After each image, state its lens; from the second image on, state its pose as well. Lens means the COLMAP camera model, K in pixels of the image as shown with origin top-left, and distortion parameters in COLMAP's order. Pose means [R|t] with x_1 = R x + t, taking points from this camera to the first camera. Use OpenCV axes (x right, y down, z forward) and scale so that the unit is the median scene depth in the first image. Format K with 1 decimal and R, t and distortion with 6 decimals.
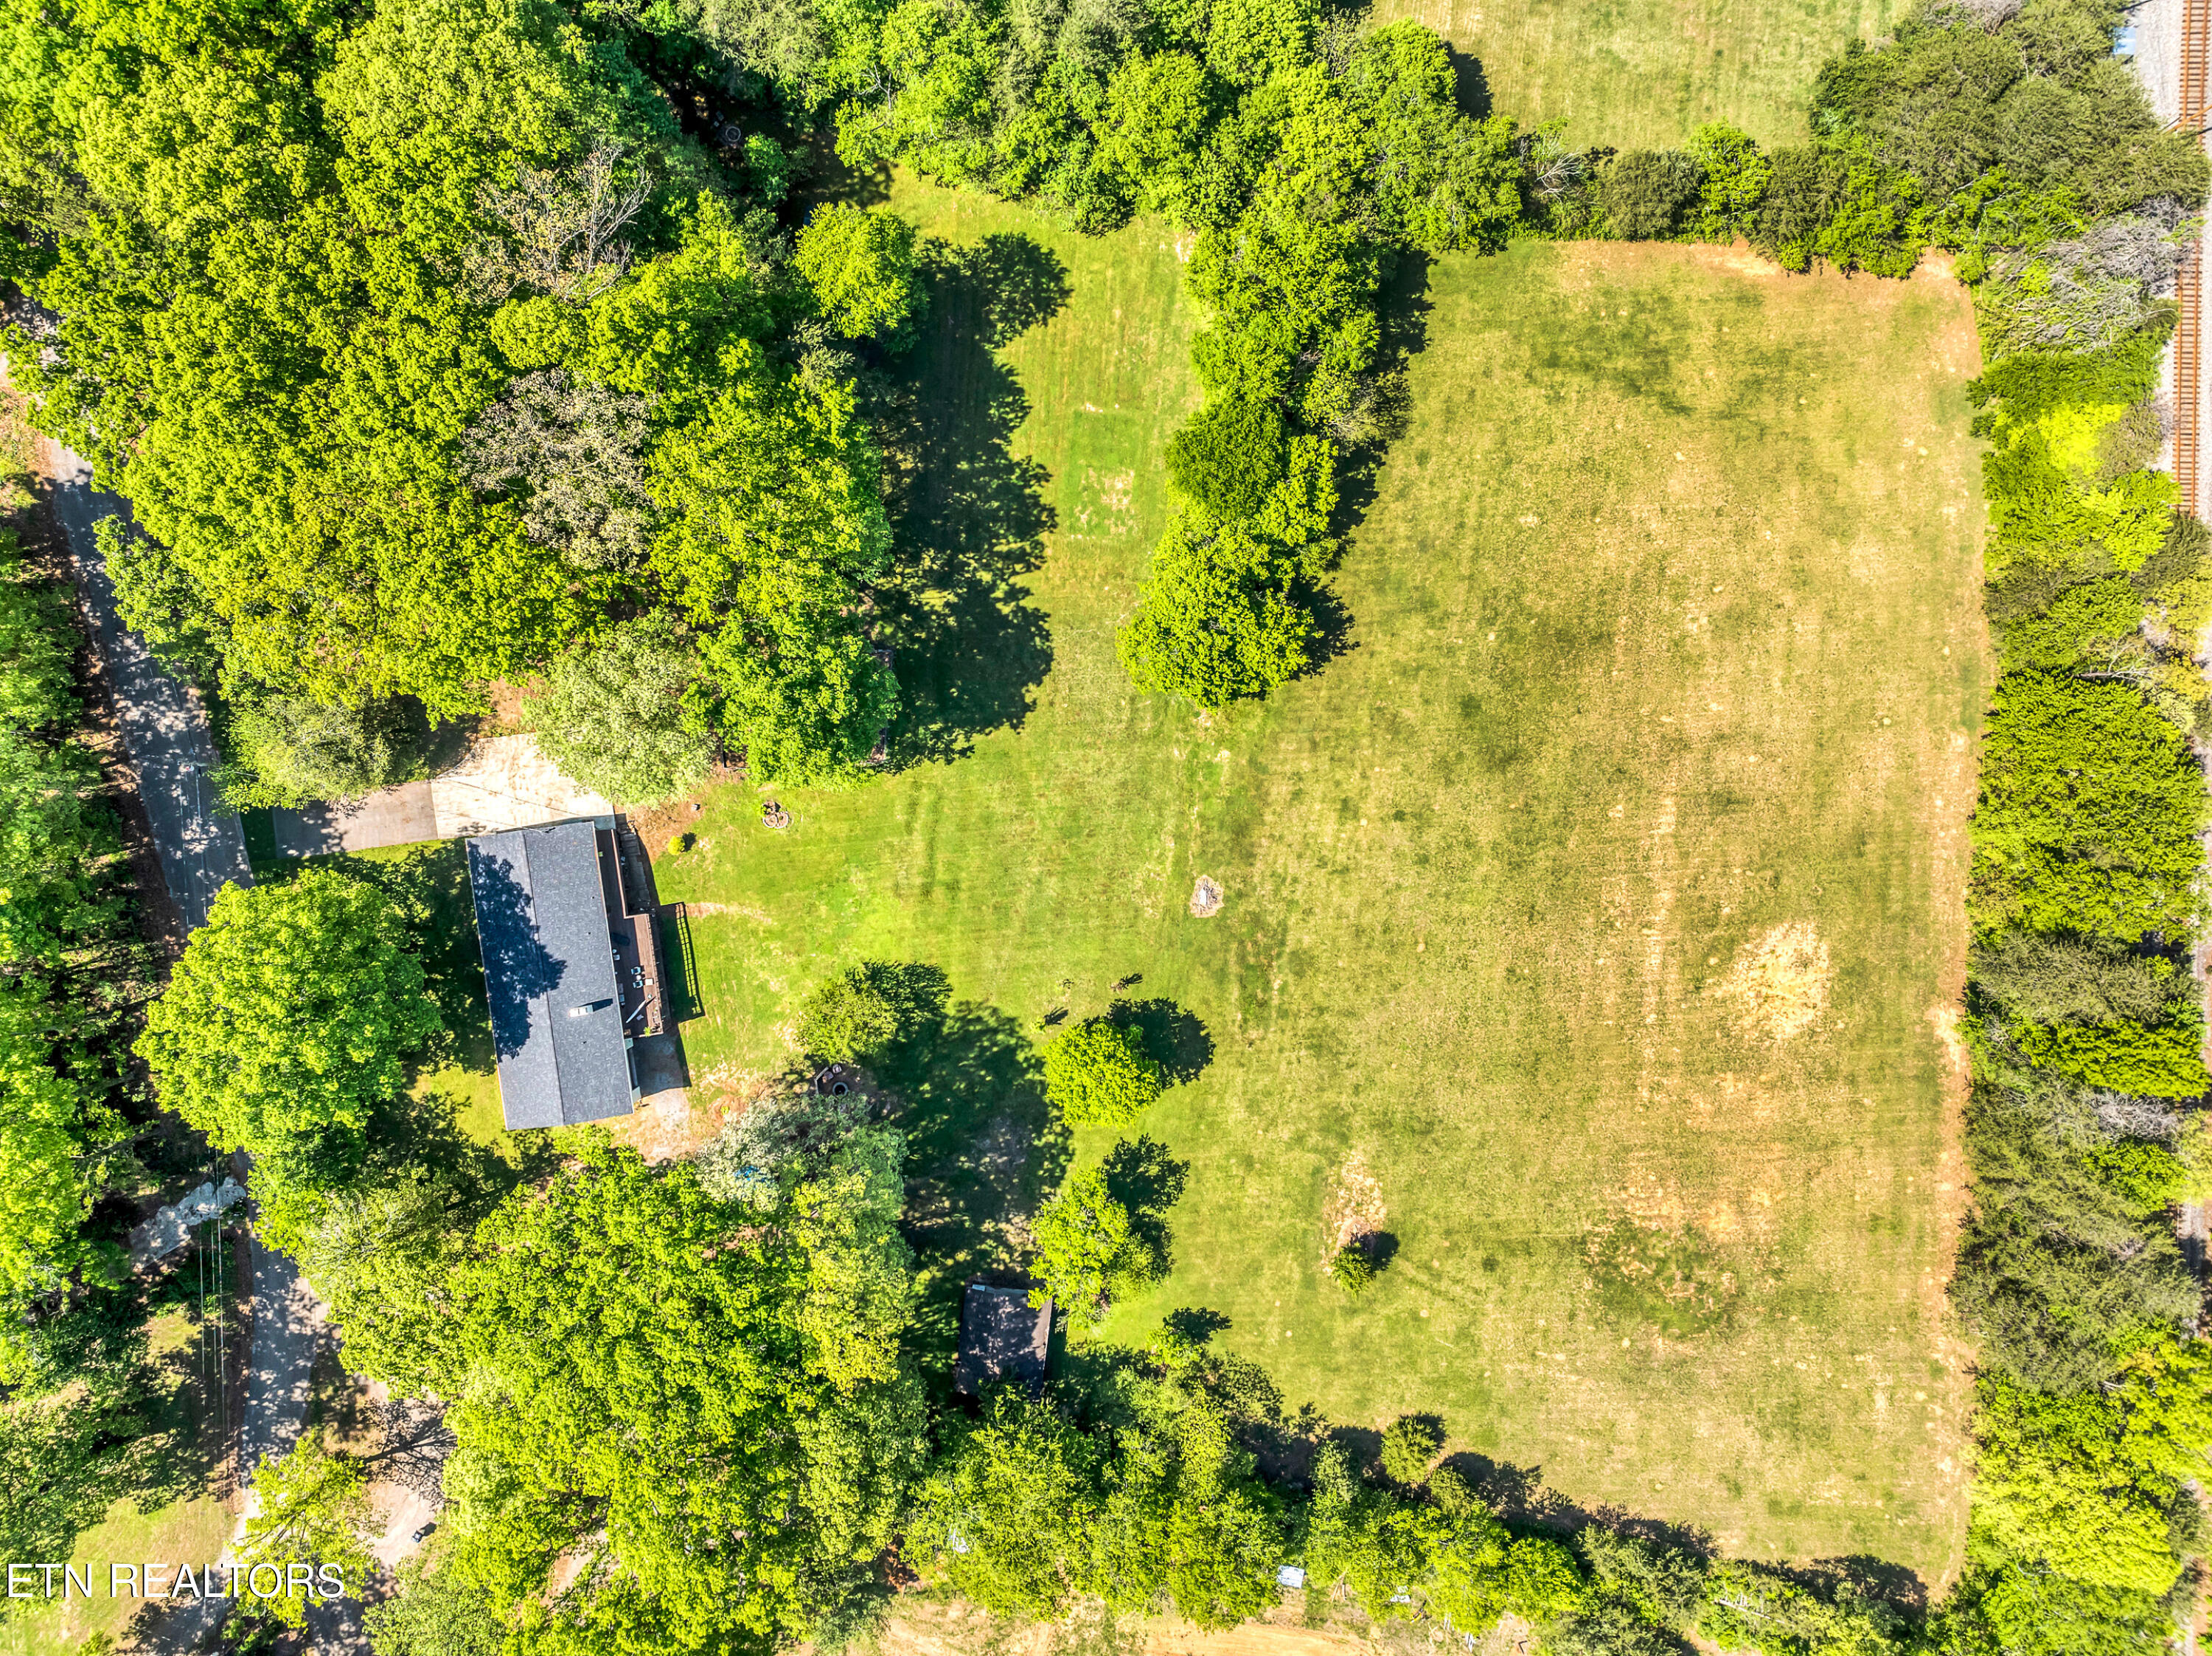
lens RADIAL K [[1564.2, 0, 1105.6], [0, 1564.2, 821.1], [0, 0, 1]] dist [-0.034455, 0.007405]
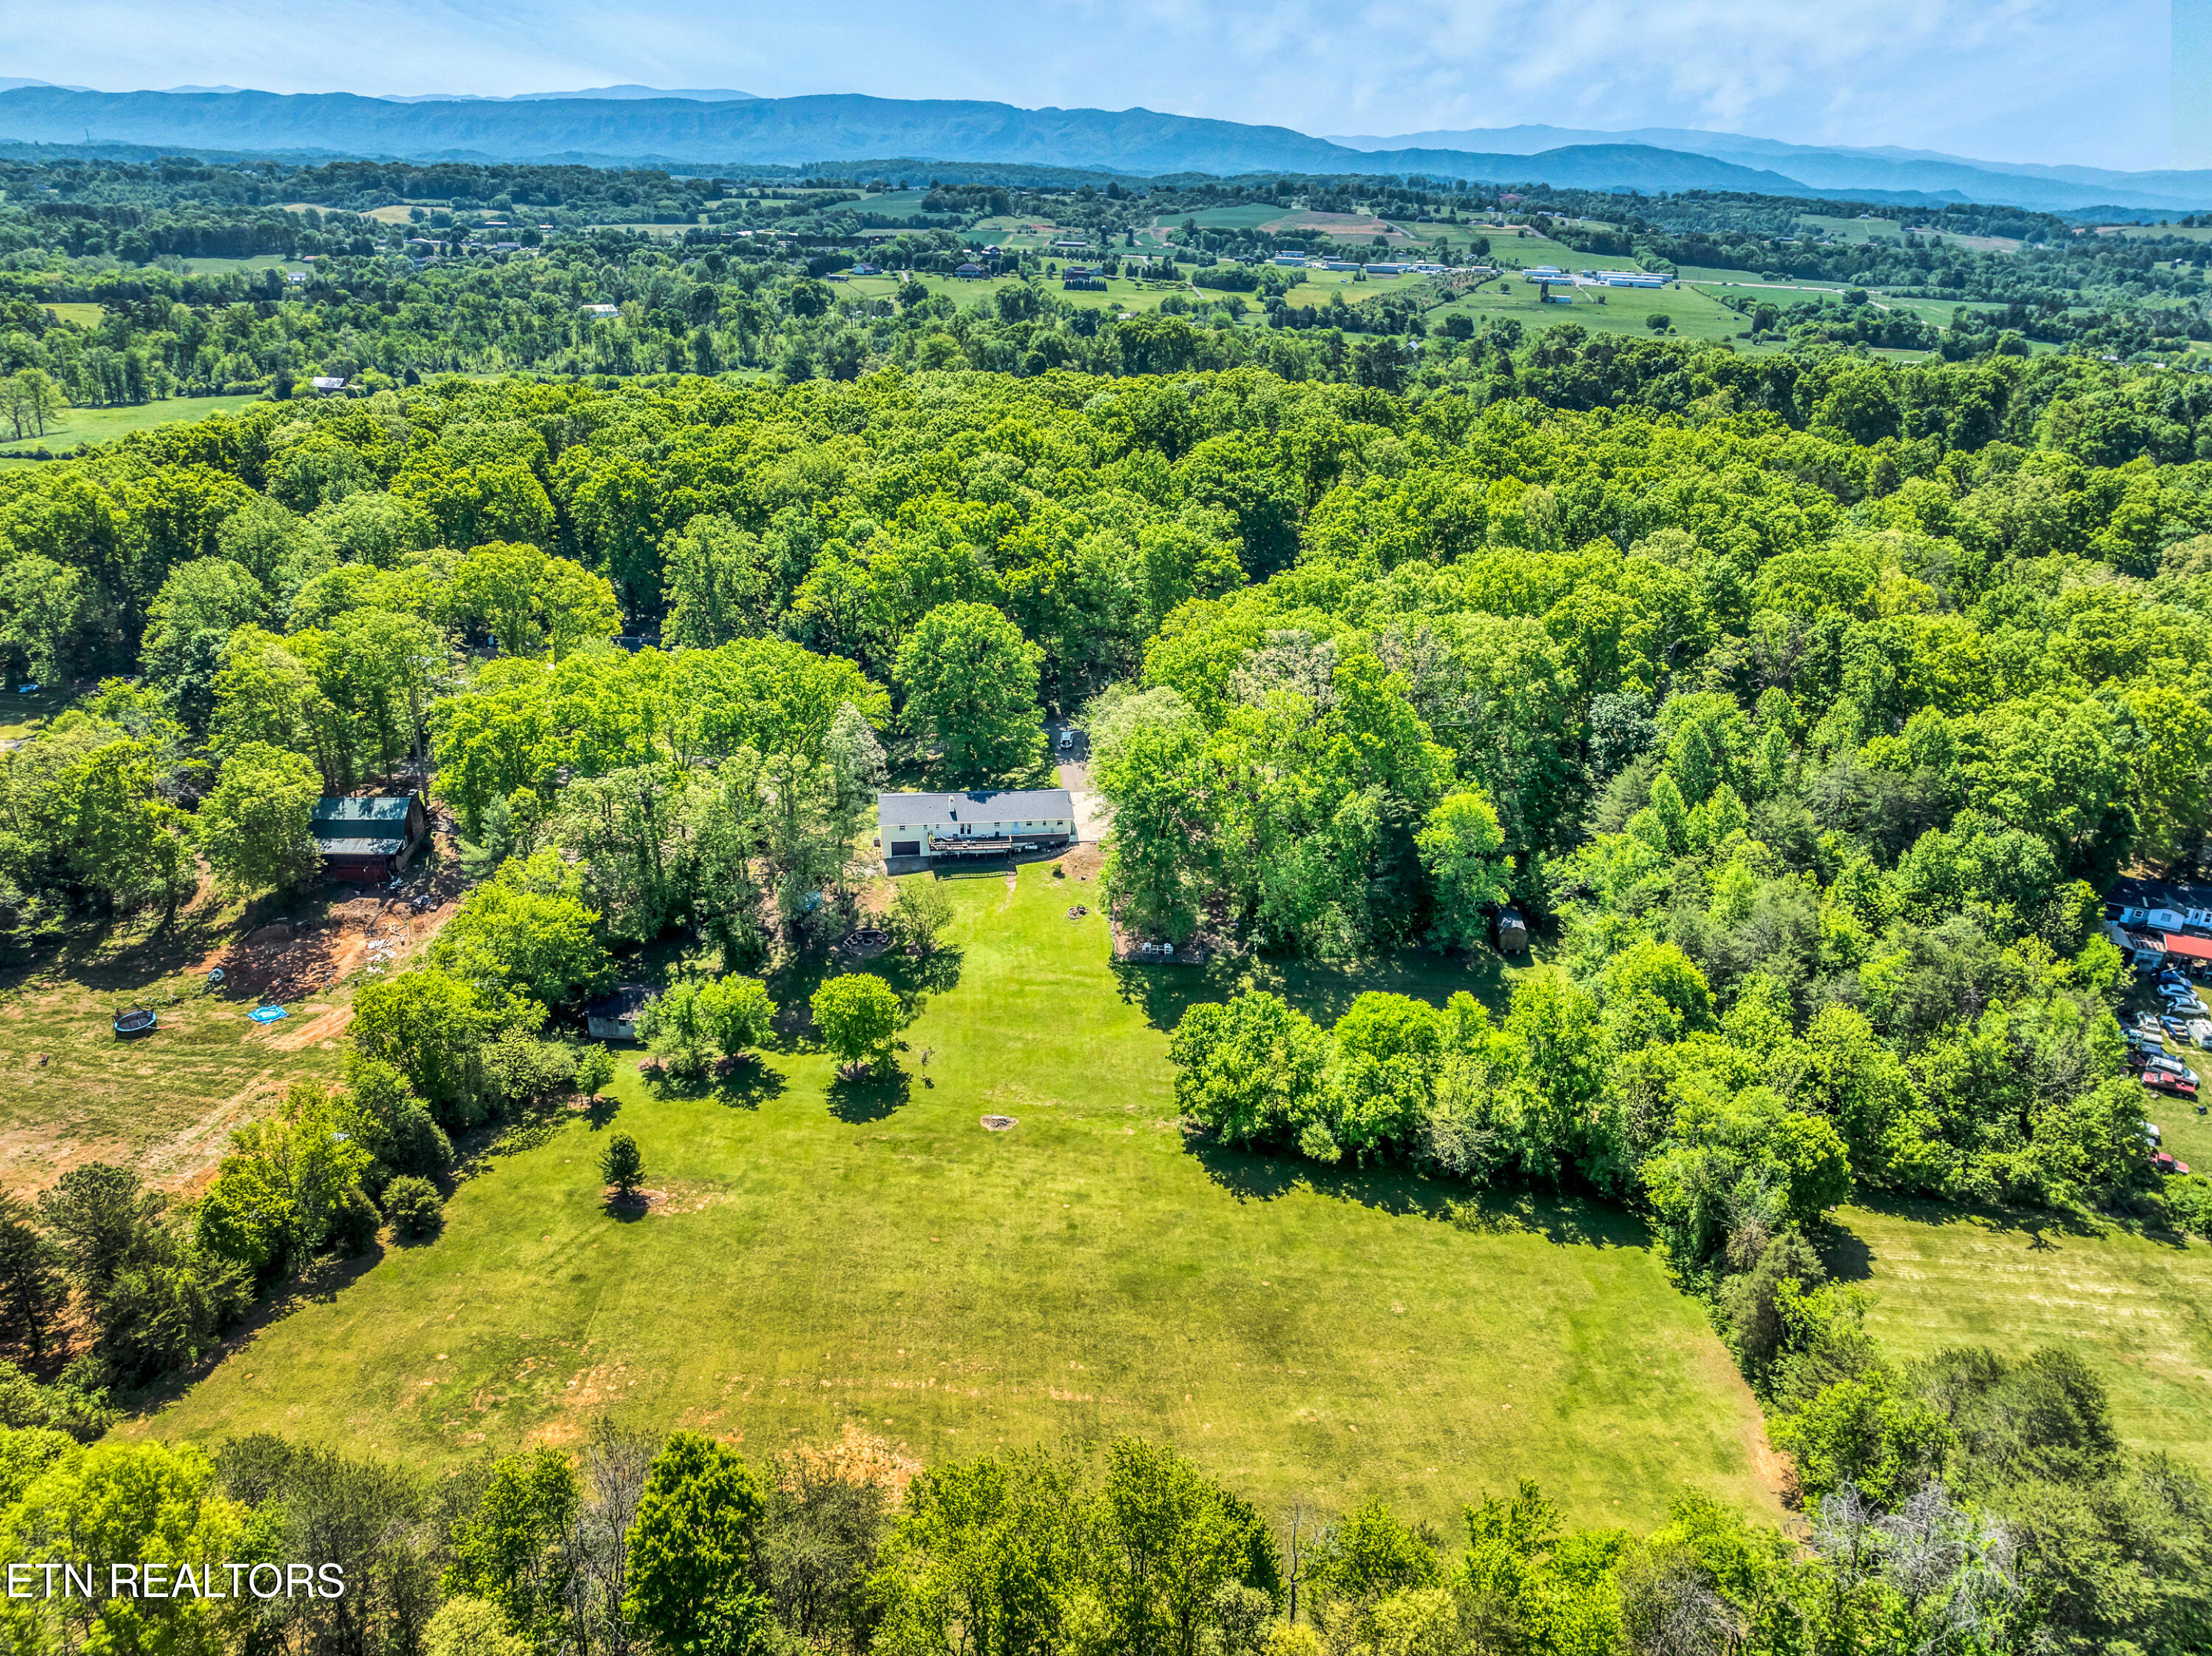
lens RADIAL K [[1564.2, 0, 1106.5], [0, 1564.2, 828.2], [0, 0, 1]] dist [-0.034455, 0.007405]
pose [[0.012651, 0.366016, -0.930523, 1.014955], [-0.999238, -0.029726, -0.025278, 0.007520], [-0.036912, 0.930134, 0.365361, 0.416734]]
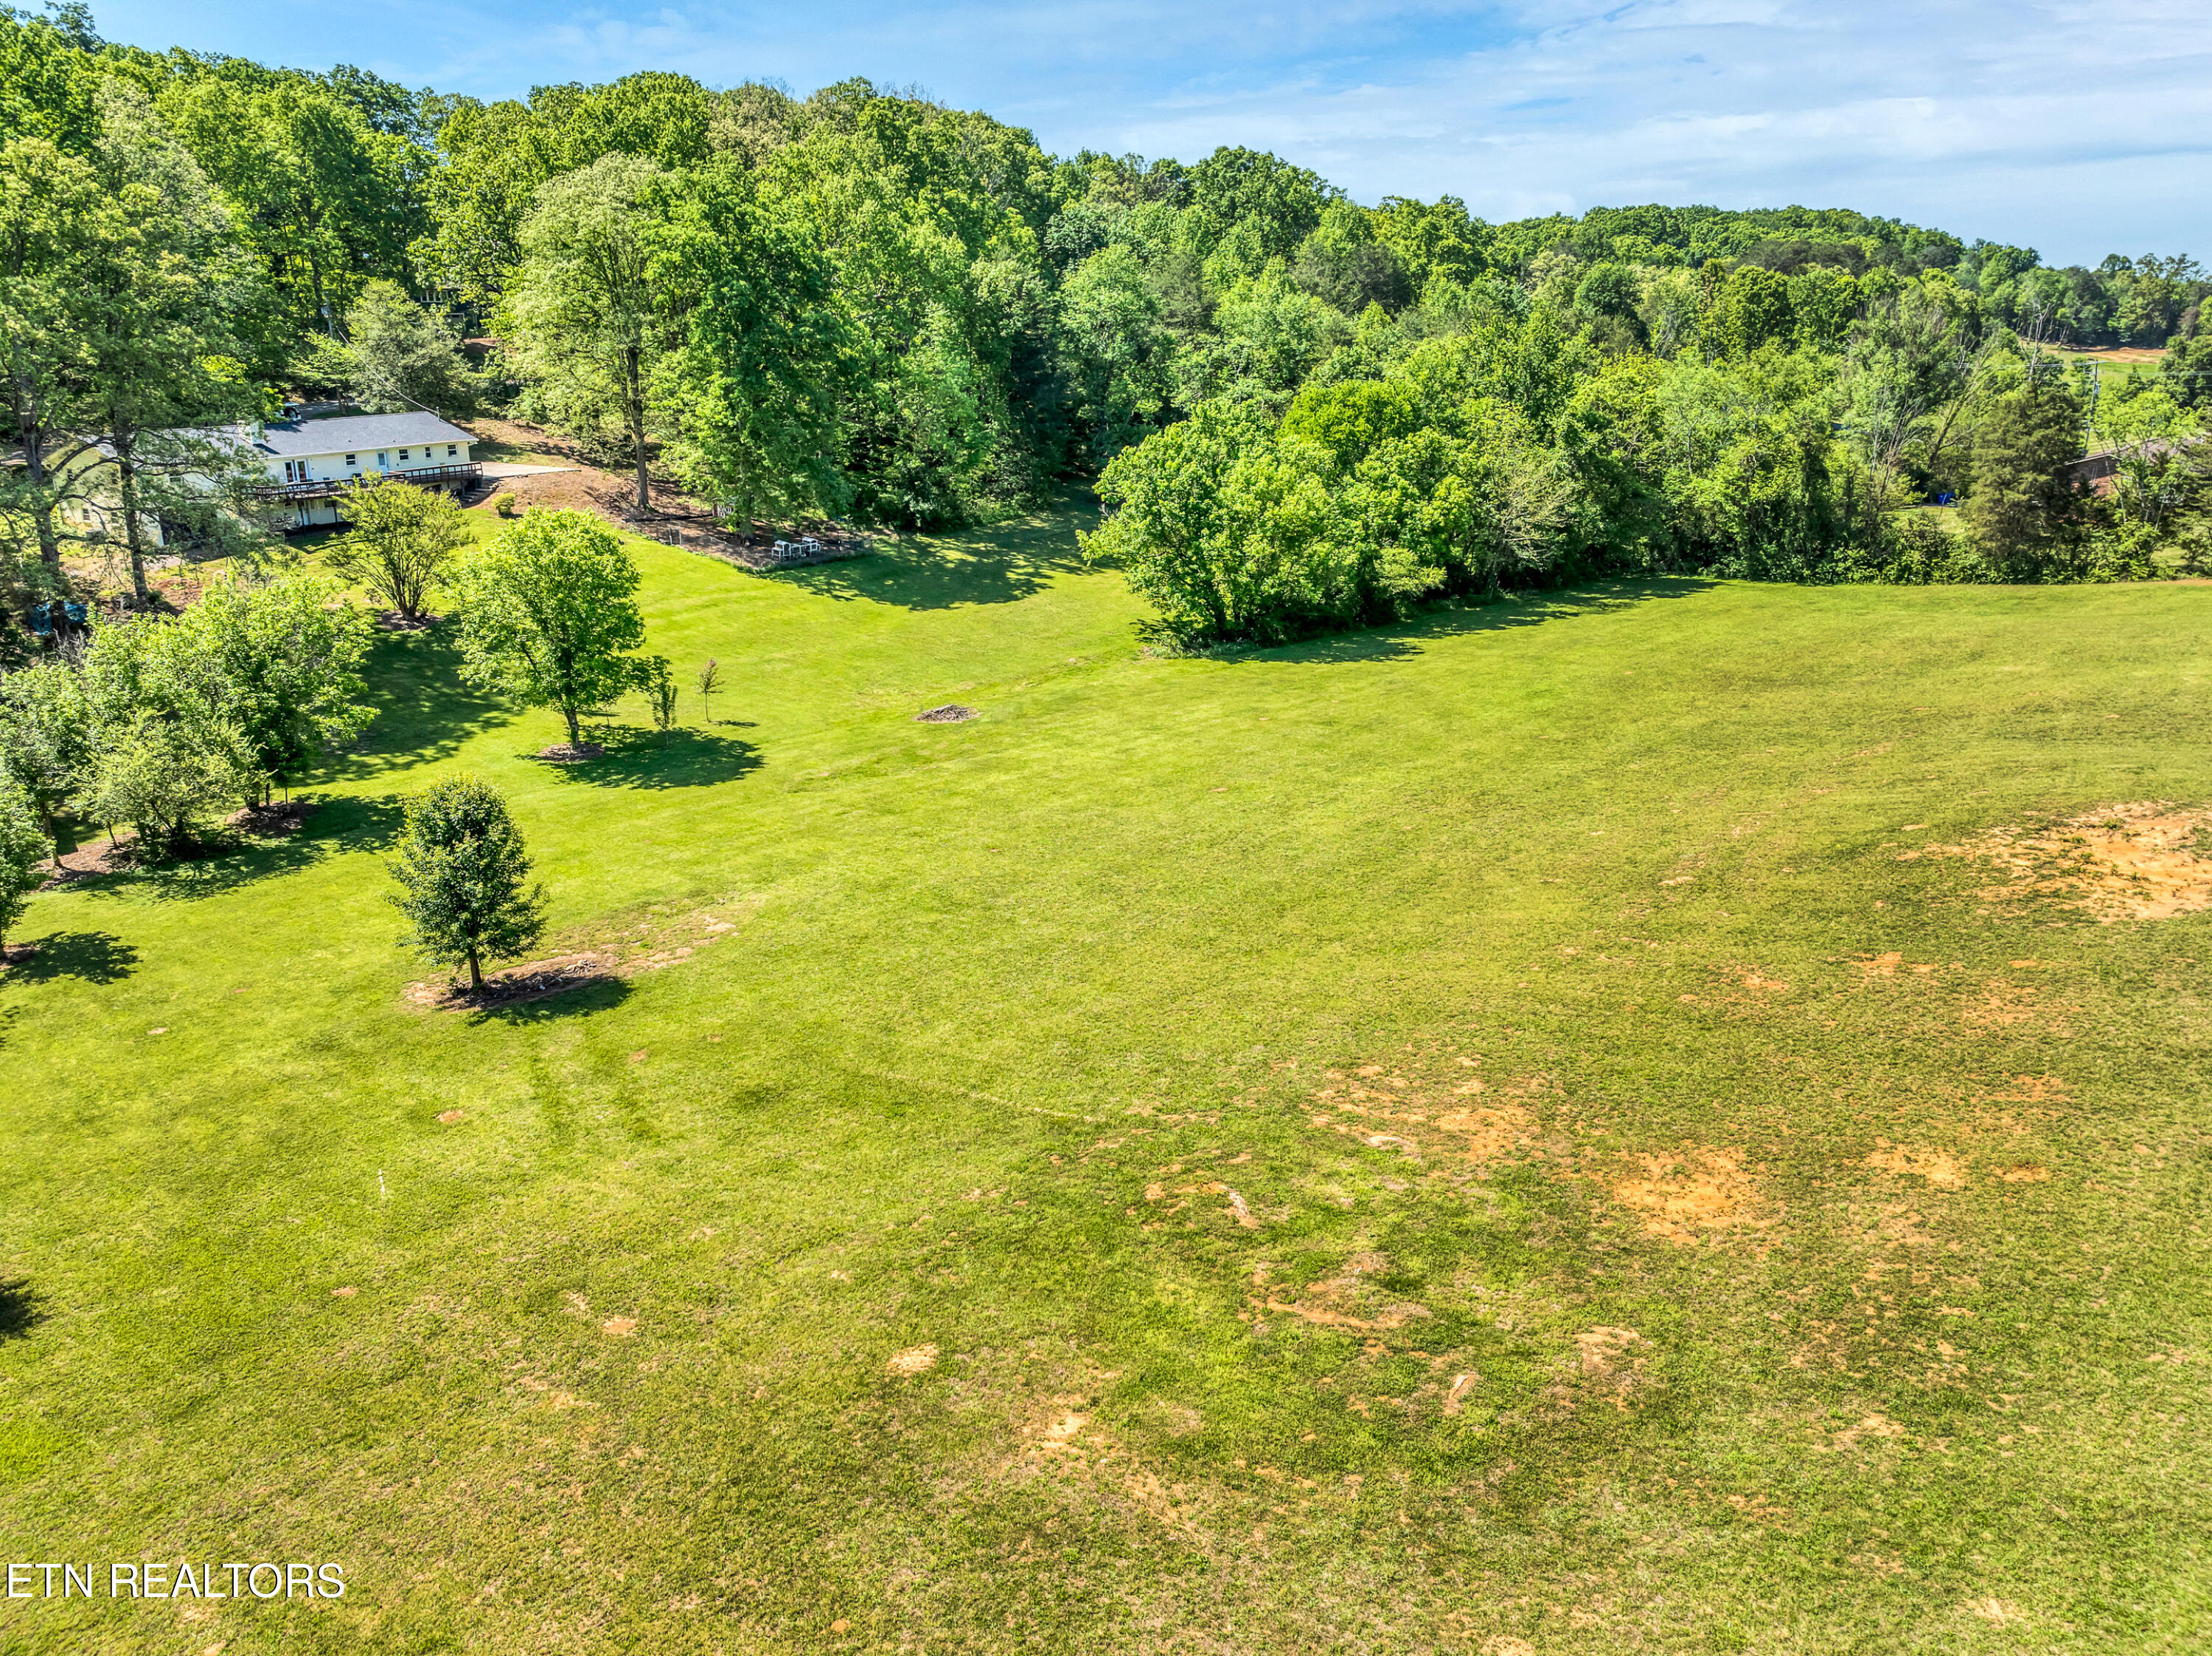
lens RADIAL K [[1564.2, 0, 1110.7], [0, 1564.2, 829.6], [0, 0, 1]] dist [-0.034455, 0.007405]
pose [[0.788795, 0.165791, -0.591874, 0.446571], [-0.614511, 0.233631, -0.753521, 0.440999], [0.013353, 0.958087, 0.286167, 0.895415]]
